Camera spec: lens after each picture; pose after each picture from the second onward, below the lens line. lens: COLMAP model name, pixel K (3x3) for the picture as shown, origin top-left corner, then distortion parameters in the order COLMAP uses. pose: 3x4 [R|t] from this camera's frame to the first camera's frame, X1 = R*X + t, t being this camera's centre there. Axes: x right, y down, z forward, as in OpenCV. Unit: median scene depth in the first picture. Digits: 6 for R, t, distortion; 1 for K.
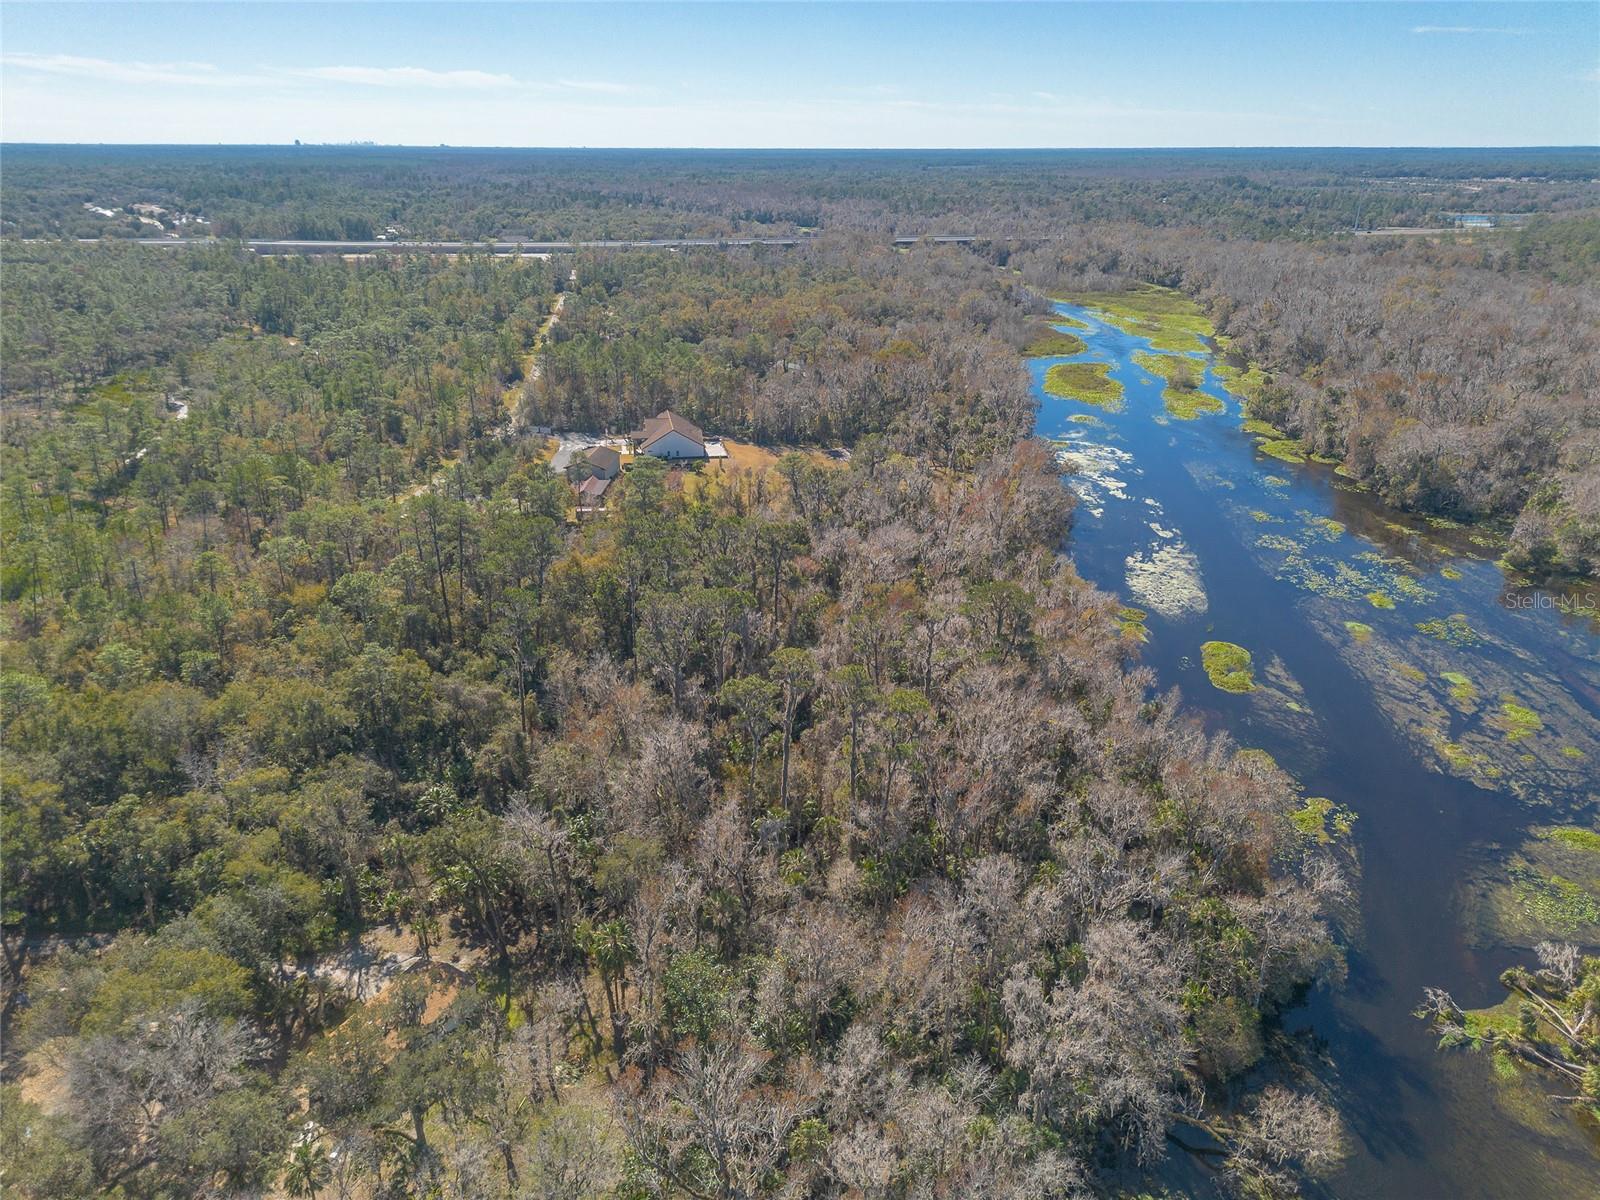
lens RADIAL K [[1142.6, 0, 797.8], [0, 1142.6, 589.9], [0, 0, 1]] dist [0.070334, -0.066959]
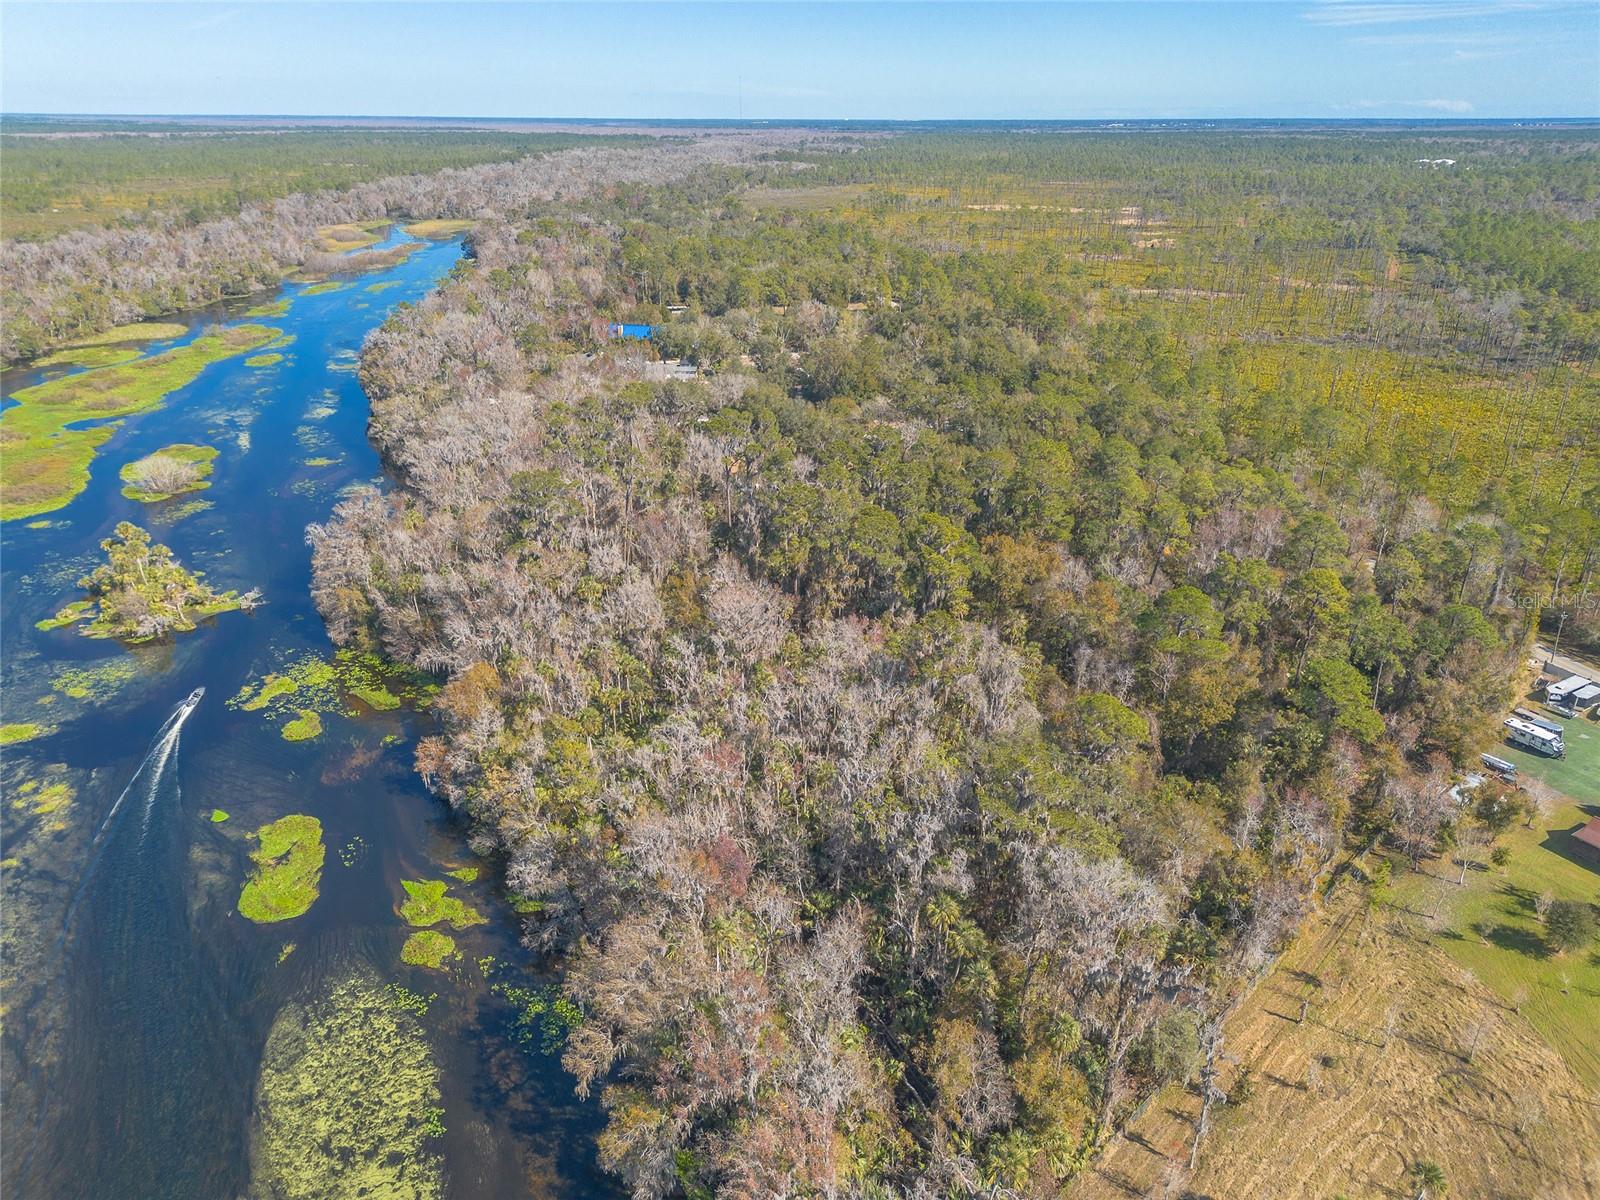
lens RADIAL K [[1142.6, 0, 792.7], [0, 1142.6, 602.9], [0, 0, 1]] dist [0.070334, -0.066959]
pose [[-0.856018, 0.196316, -0.478219, 0.121227], [-0.190820, 0.739756, 0.645251, -0.156985], [0.480439, 0.643600, -0.595783, 0.423850]]
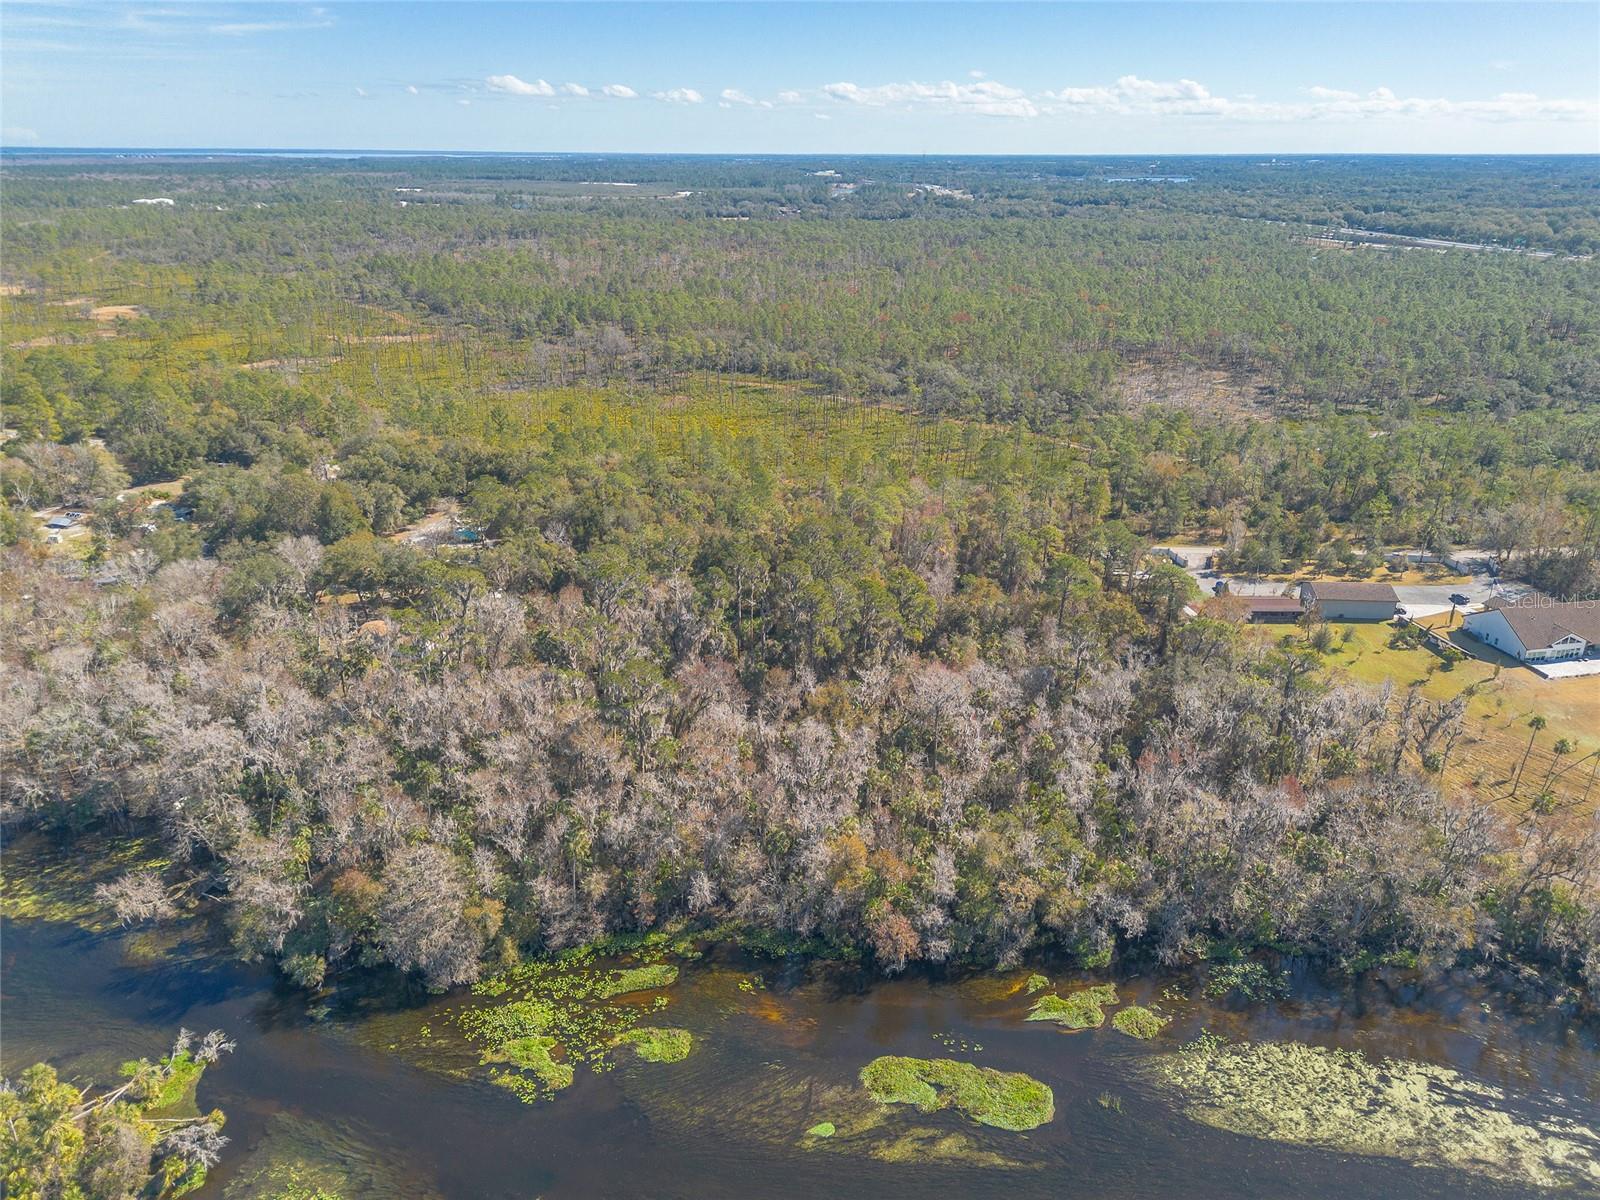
lens RADIAL K [[1142.6, 0, 795.7], [0, 1142.6, 587.2], [0, 0, 1]] dist [0.070334, -0.066959]
pose [[0.024025, 0.354466, -0.934760, 0.256359], [-0.363535, 0.874115, 0.322125, -0.103512], [0.931271, 0.332079, 0.149862, 0.213872]]
